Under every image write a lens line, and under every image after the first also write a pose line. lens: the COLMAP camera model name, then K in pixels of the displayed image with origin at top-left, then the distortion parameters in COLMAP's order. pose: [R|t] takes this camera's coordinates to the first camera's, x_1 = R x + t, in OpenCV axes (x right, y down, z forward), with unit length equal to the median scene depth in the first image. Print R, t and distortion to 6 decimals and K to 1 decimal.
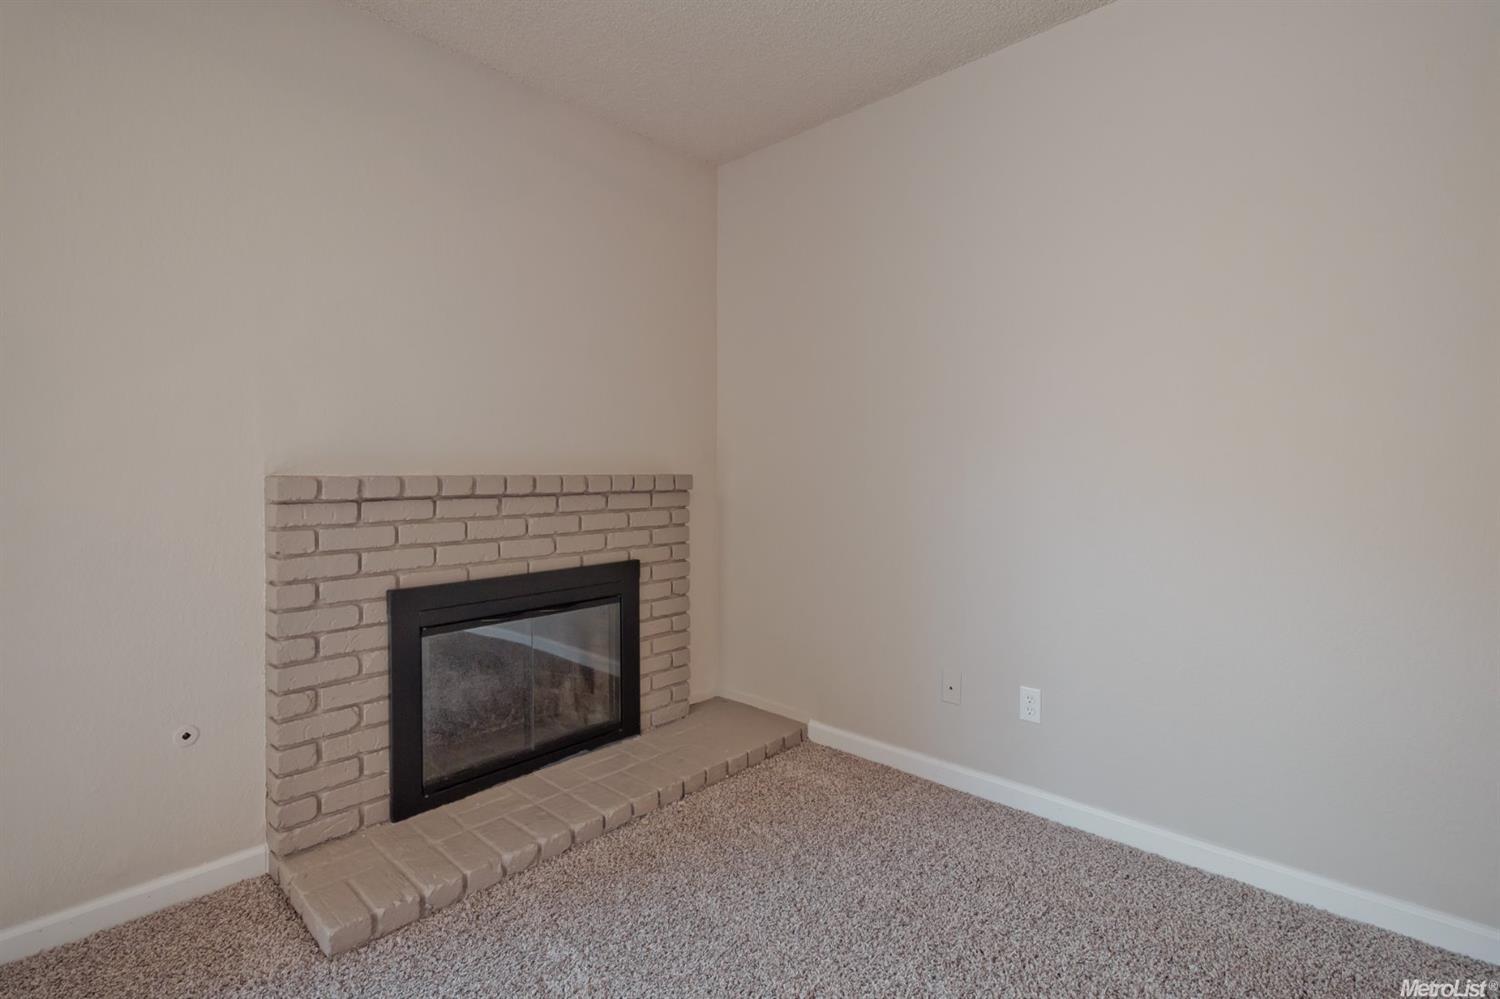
lens RADIAL K [[715.0, 0, 747.9], [0, 715.0, 473.2], [0, 0, 1]] dist [0.000331, -0.000655]
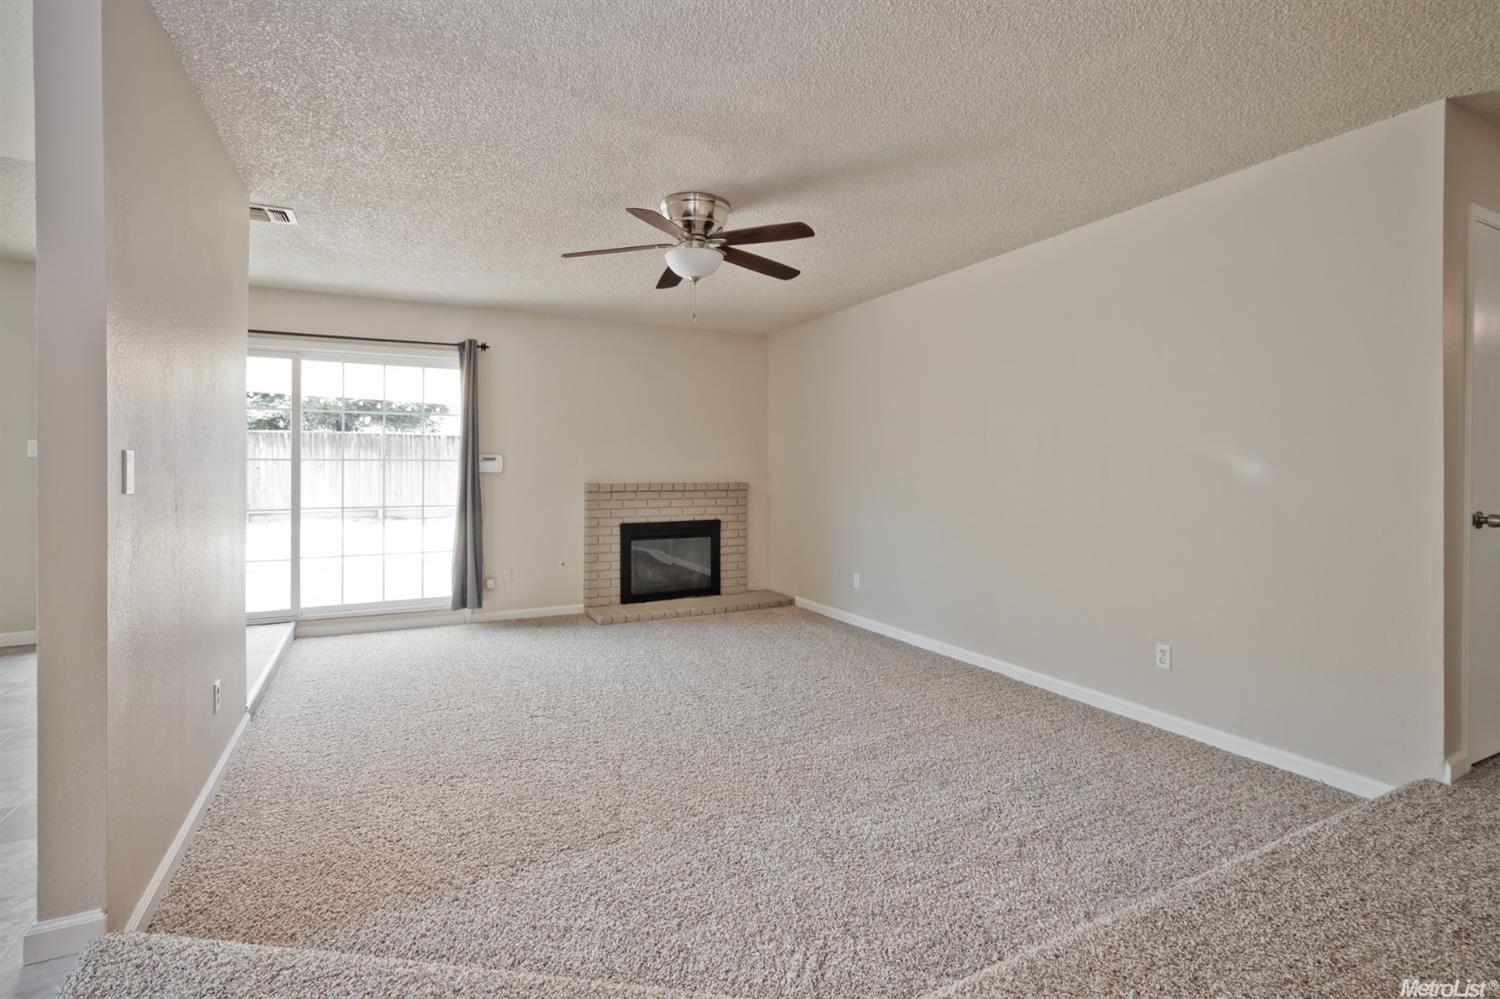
lens RADIAL K [[715.0, 0, 747.9], [0, 715.0, 473.2], [0, 0, 1]] dist [0.000331, -0.000655]
pose [[0.942676, 0.008206, -0.333608, 0.810151], [-0.006850, 0.999963, 0.005240, -0.048079], [0.333639, -0.002654, 0.942697, -1.327314]]
